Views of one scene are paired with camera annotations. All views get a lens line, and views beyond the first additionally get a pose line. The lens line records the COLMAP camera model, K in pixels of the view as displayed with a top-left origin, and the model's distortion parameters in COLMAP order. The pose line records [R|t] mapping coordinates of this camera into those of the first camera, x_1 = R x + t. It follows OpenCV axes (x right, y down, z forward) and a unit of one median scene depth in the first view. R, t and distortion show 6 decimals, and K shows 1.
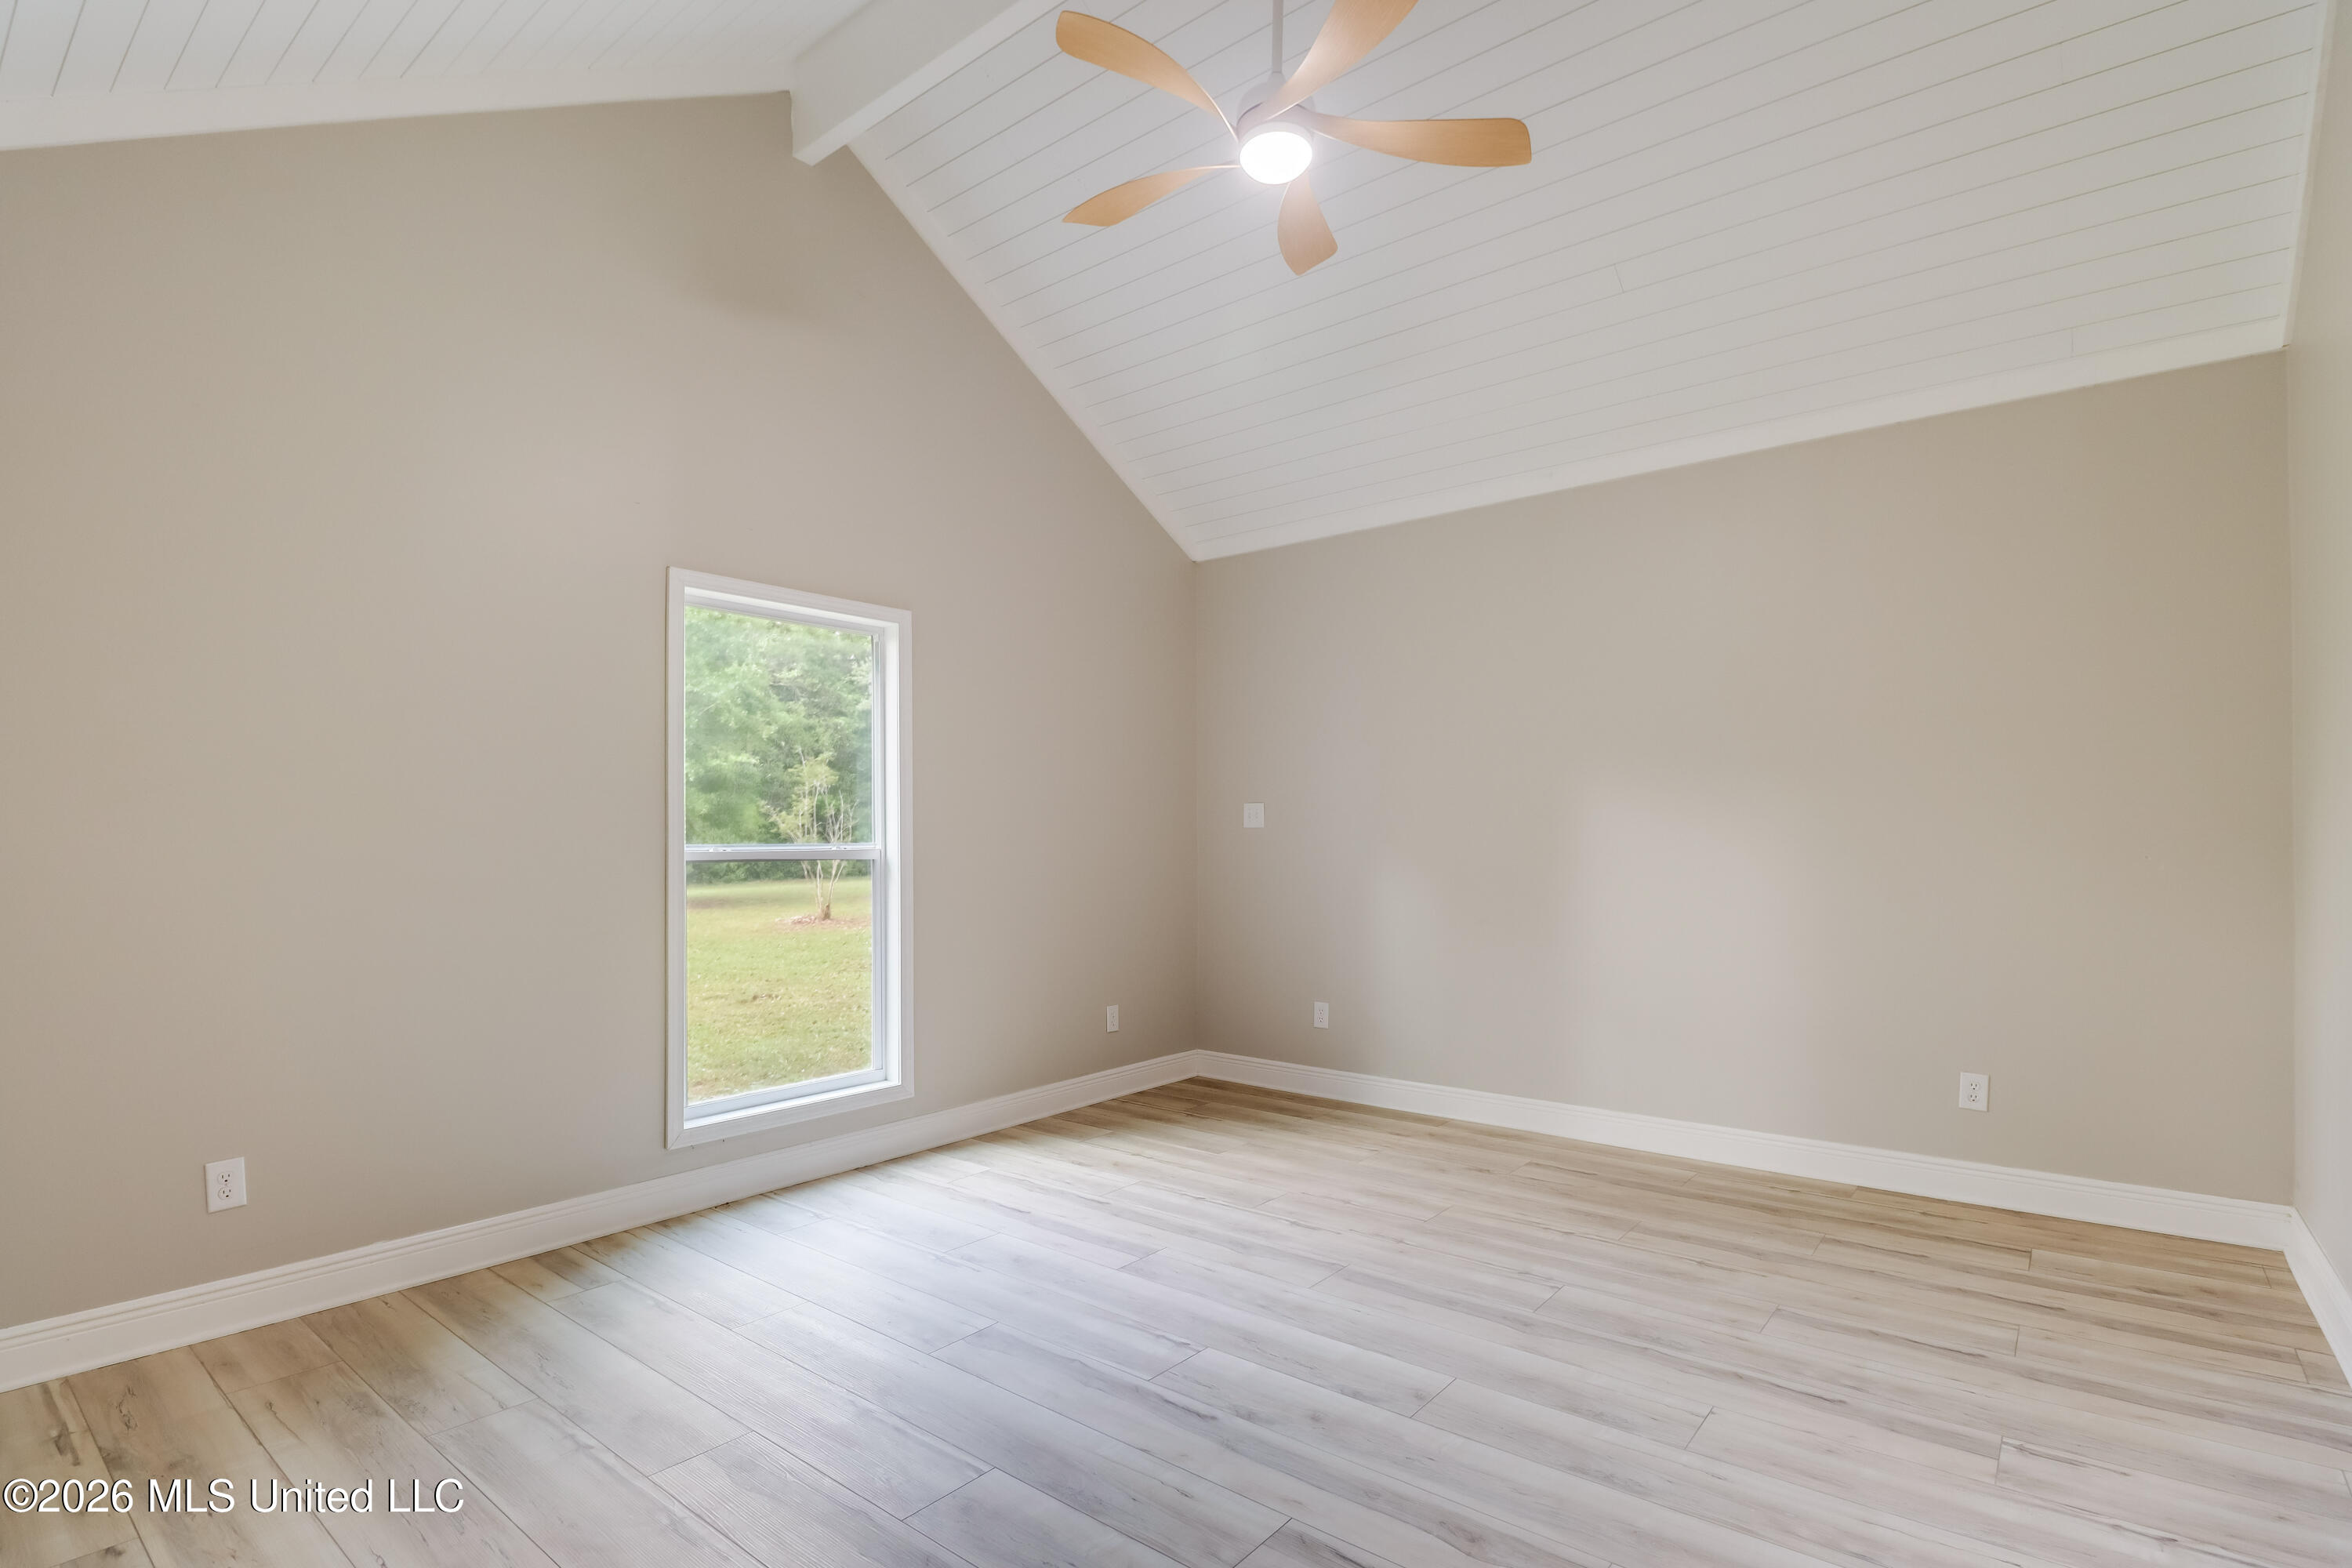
lens RADIAL K [[1152.0, 0, 1169.1], [0, 1152.0, 836.2], [0, 0, 1]] dist [-0.016575, -0.000674]
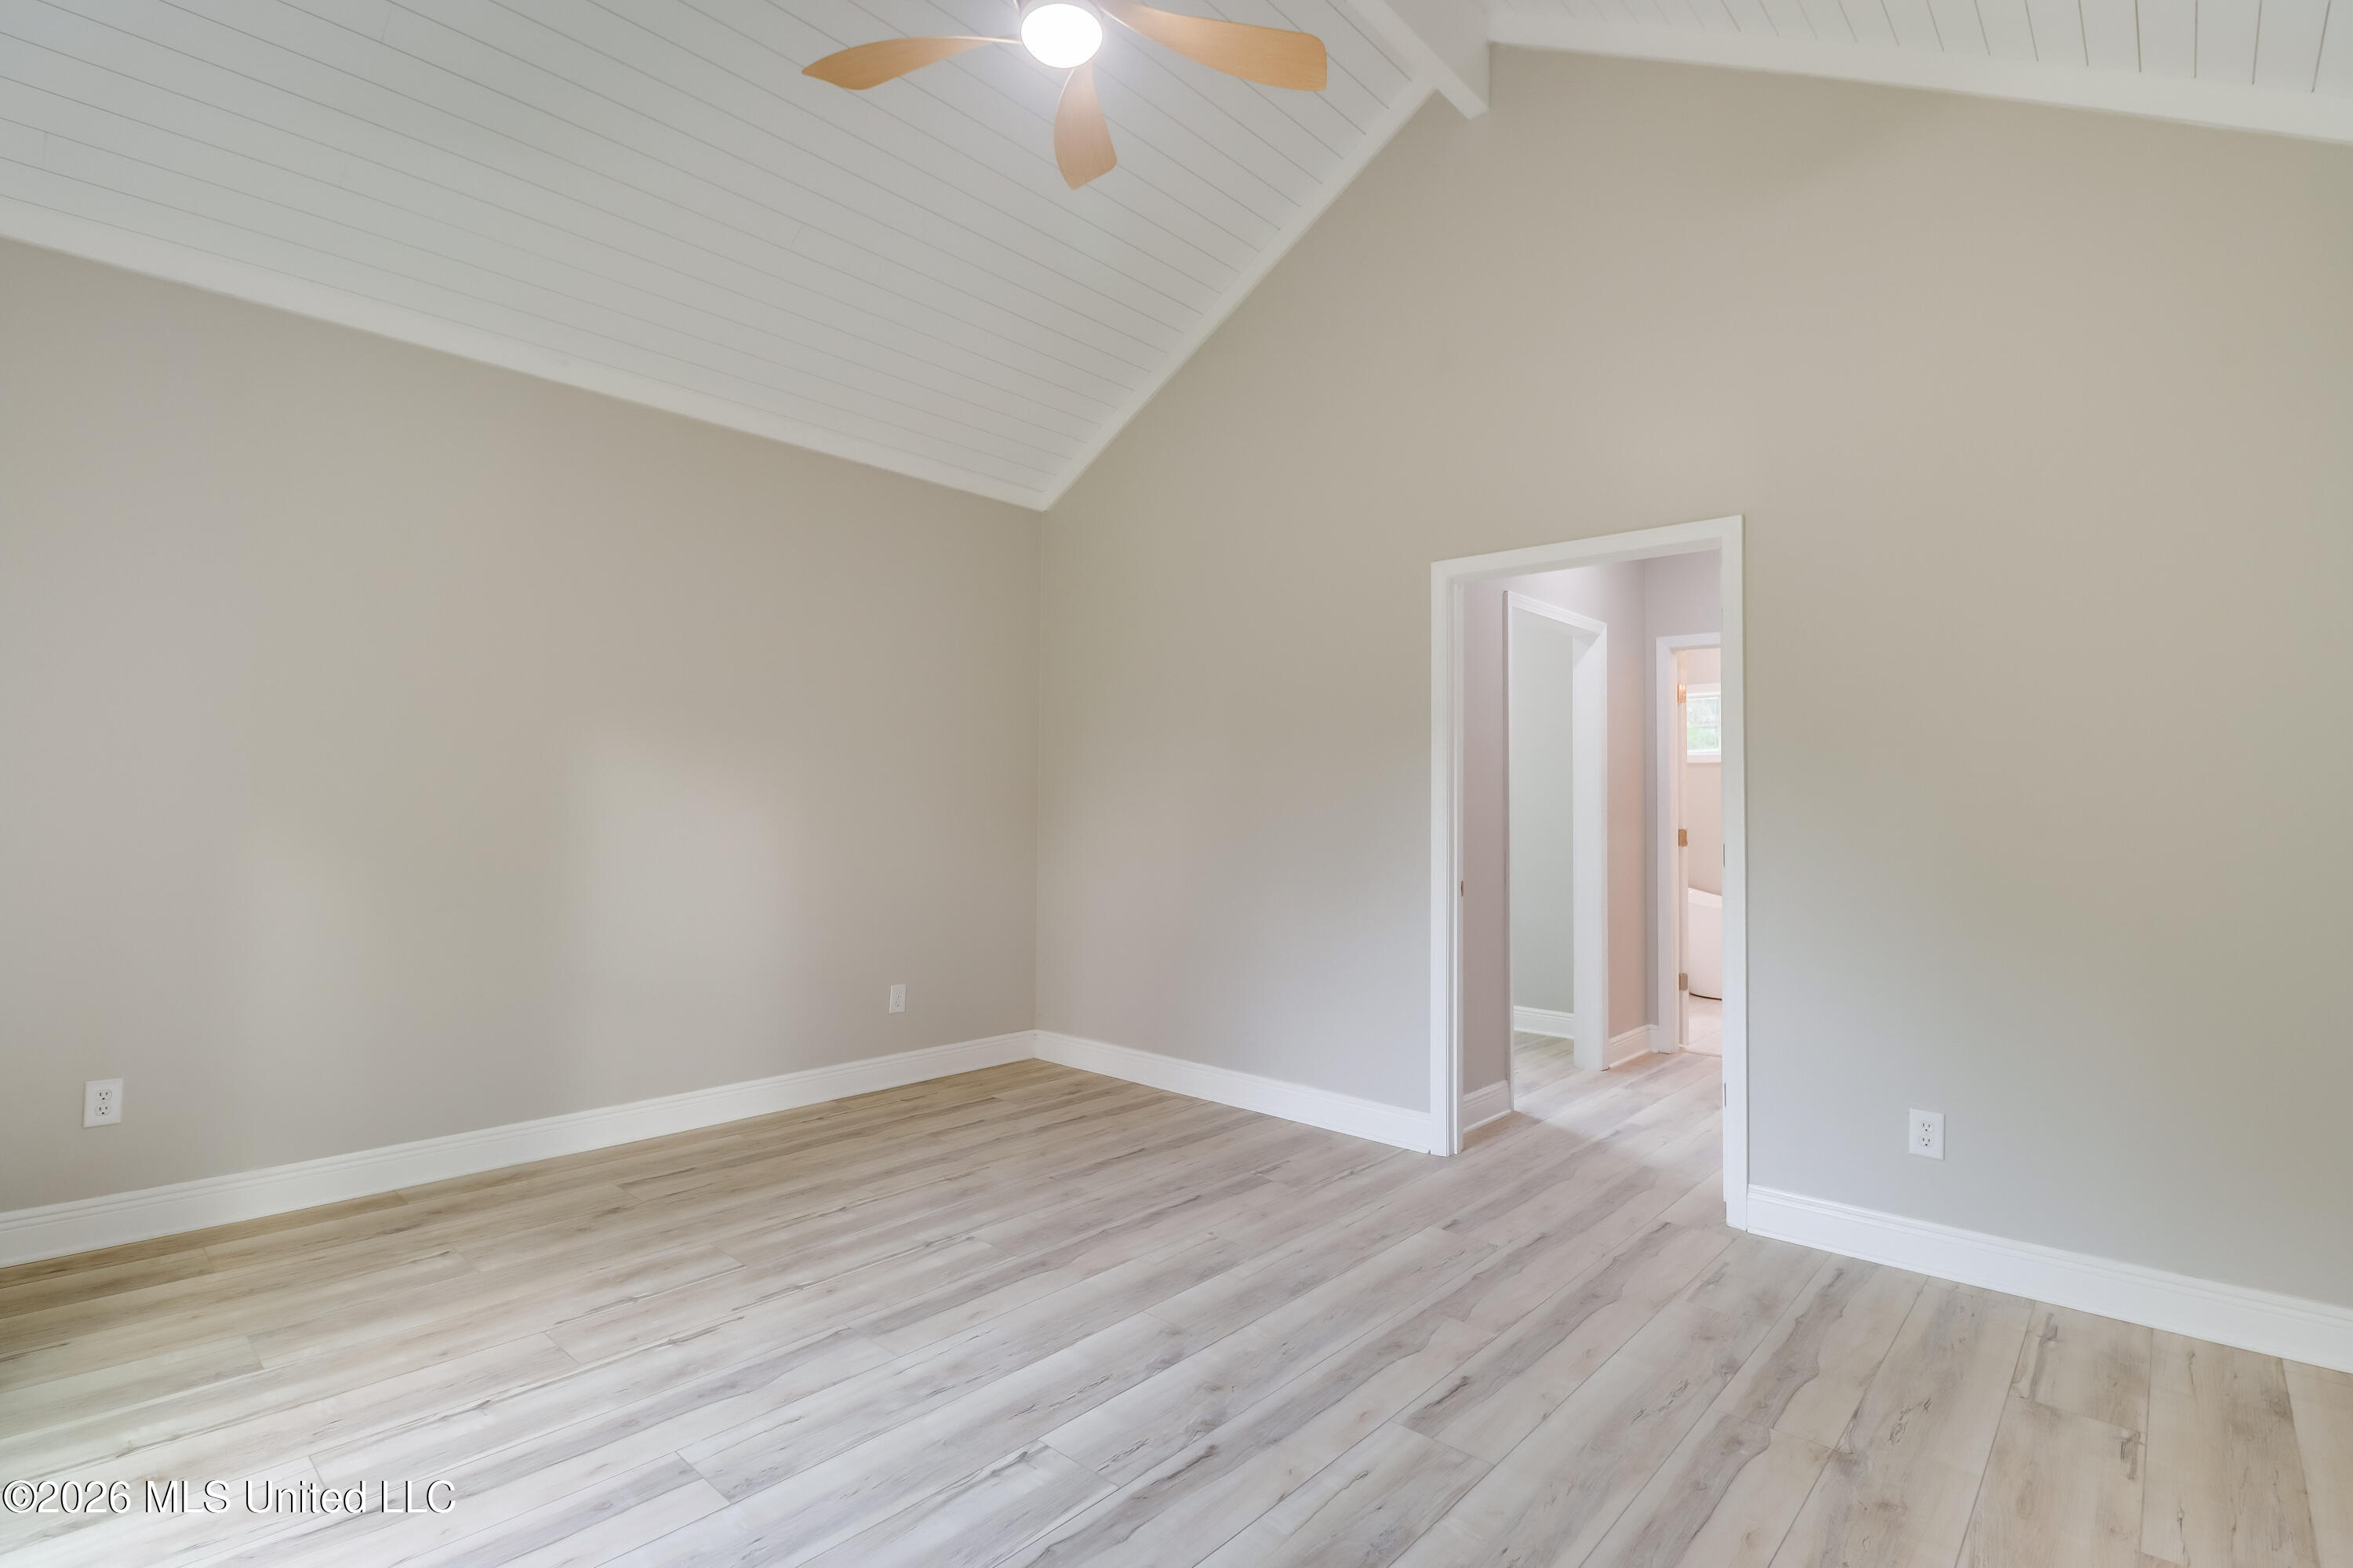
lens RADIAL K [[1097.1, 0, 1165.7], [0, 1097.1, 751.9], [0, 0, 1]] dist [0.003251, -0.012466]
pose [[0.048935, 0.051700, 0.997463, -0.592977], [-0.017195, 0.998555, -0.050913, 0.000629], [-0.998654, -0.014660, 0.049753, 0.690884]]
